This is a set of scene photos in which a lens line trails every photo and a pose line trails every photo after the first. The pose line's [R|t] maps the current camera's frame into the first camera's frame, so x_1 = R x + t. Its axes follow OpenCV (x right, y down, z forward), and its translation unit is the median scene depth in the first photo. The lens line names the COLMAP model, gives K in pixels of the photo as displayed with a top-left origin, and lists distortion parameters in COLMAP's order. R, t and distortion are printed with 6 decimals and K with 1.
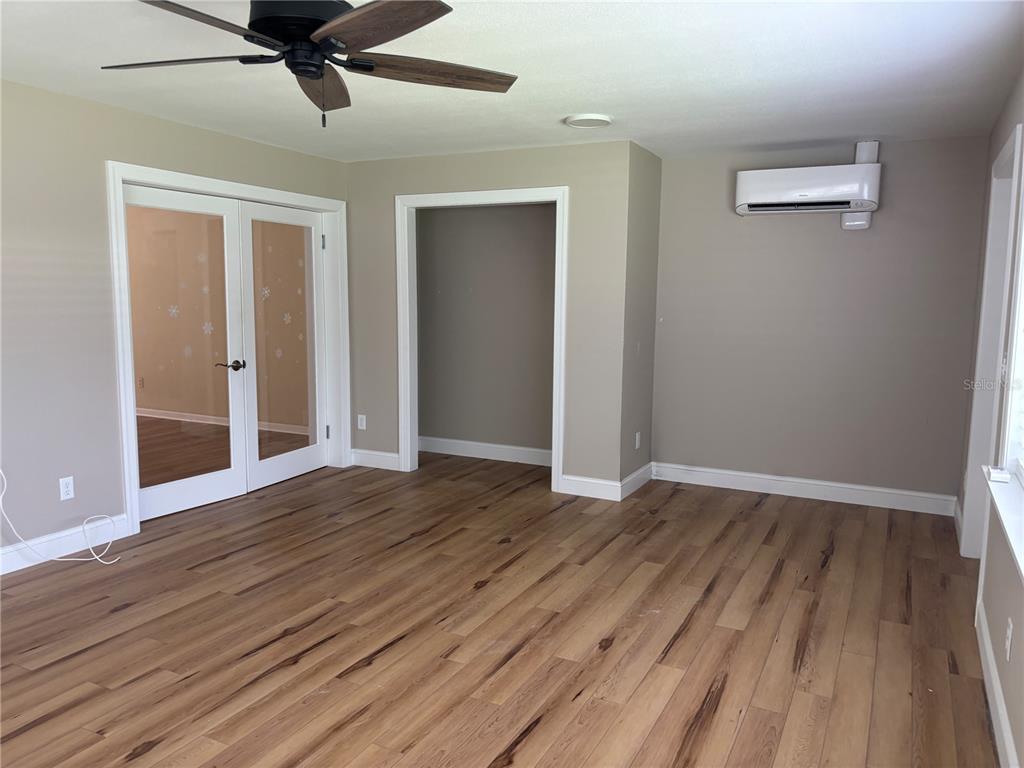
lens RADIAL K [[777.2, 0, 511.8], [0, 777.2, 384.8], [0, 0, 1]] dist [0.040392, -0.041592]
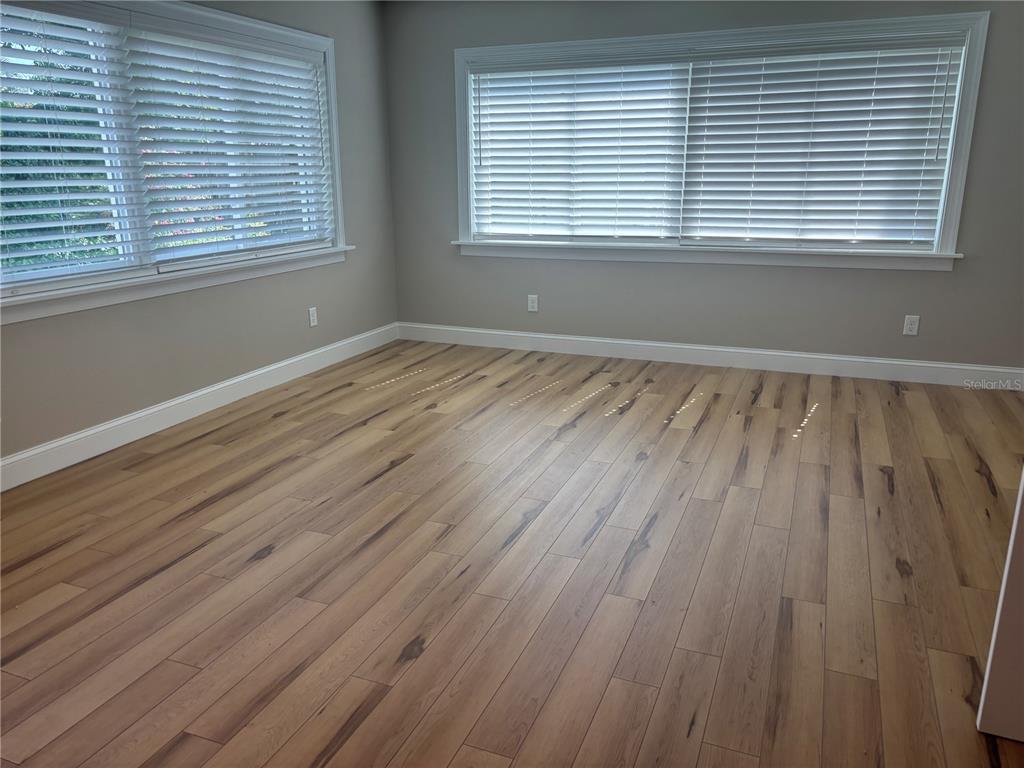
lens RADIAL K [[777.2, 0, 511.9], [0, 777.2, 384.2], [0, 0, 1]] dist [0.040392, -0.041592]
pose [[-0.996474, 0.019427, -0.081628, -0.084281], [-0.012929, 0.925663, 0.378129, -0.164859], [0.082906, 0.377851, -0.922147, 1.767117]]
